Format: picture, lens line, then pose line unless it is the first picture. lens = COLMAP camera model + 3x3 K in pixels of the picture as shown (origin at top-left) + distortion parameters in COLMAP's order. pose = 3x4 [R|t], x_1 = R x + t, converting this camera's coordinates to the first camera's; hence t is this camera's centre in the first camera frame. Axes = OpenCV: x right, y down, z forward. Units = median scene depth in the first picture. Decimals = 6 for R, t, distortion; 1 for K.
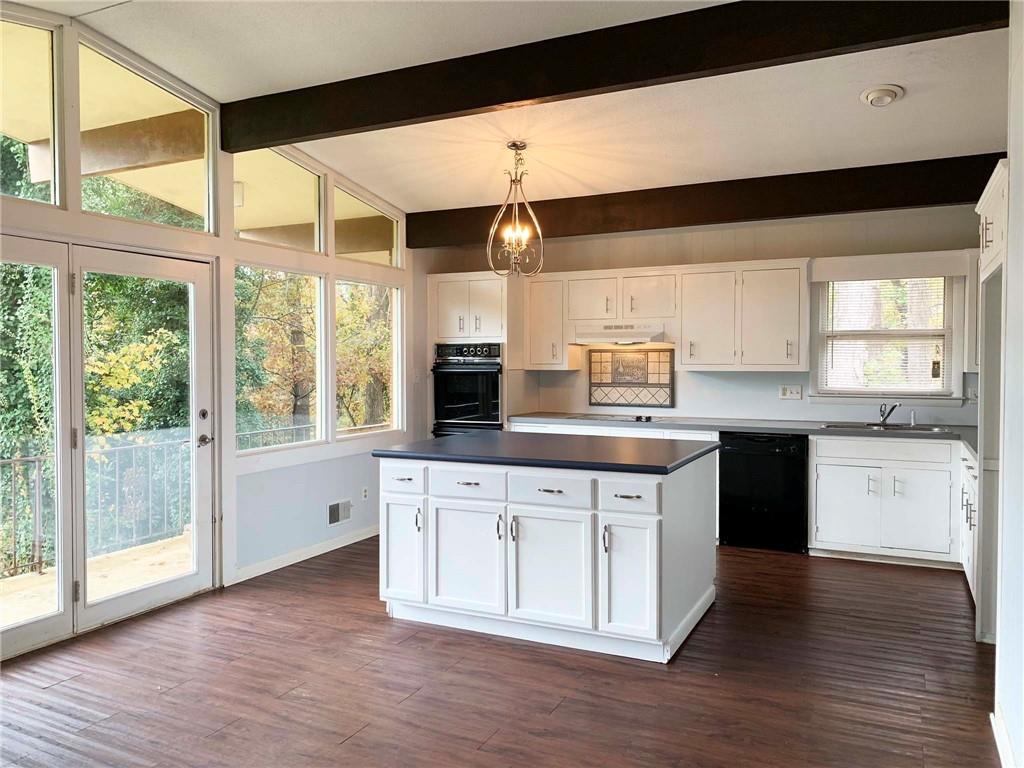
lens RADIAL K [[785.1, 0, 501.7], [0, 785.1, 378.4], [0, 0, 1]] dist [0.043586, -0.030118]
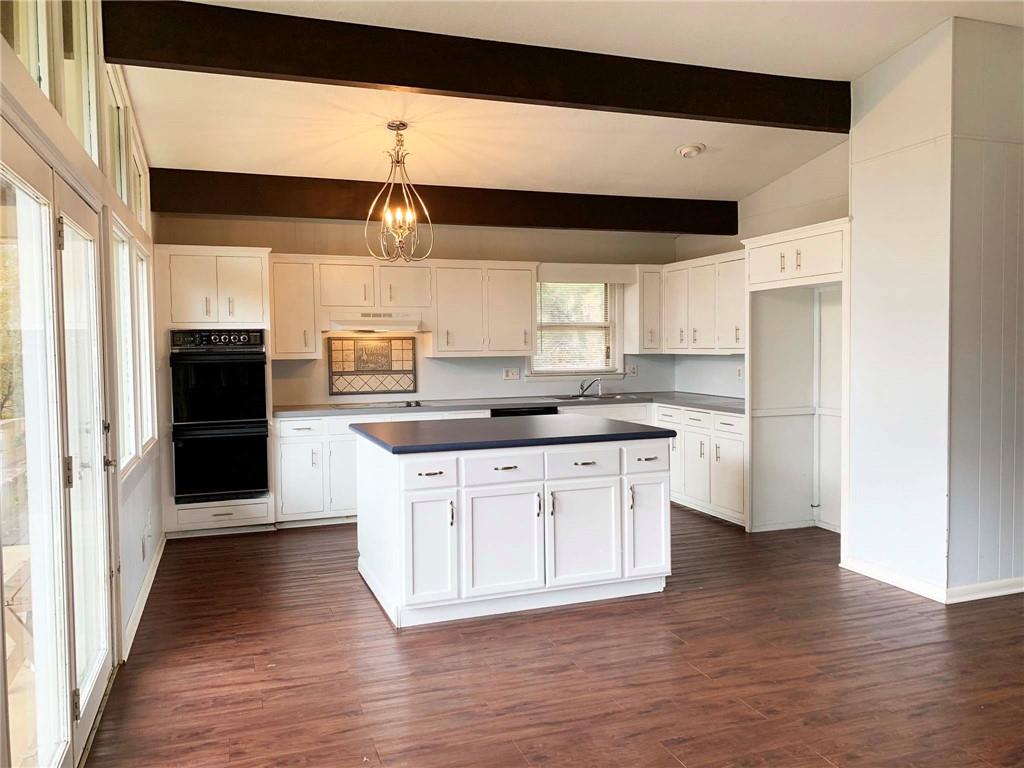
lens RADIAL K [[785.1, 0, 501.4], [0, 785.1, 384.3], [0, 0, 1]] dist [0.043586, -0.030118]
pose [[0.692412, -0.041254, 0.720322, -0.524459], [0.028199, 0.999149, 0.030117, -0.002640], [-0.720951, -0.000540, 0.692986, 0.208183]]
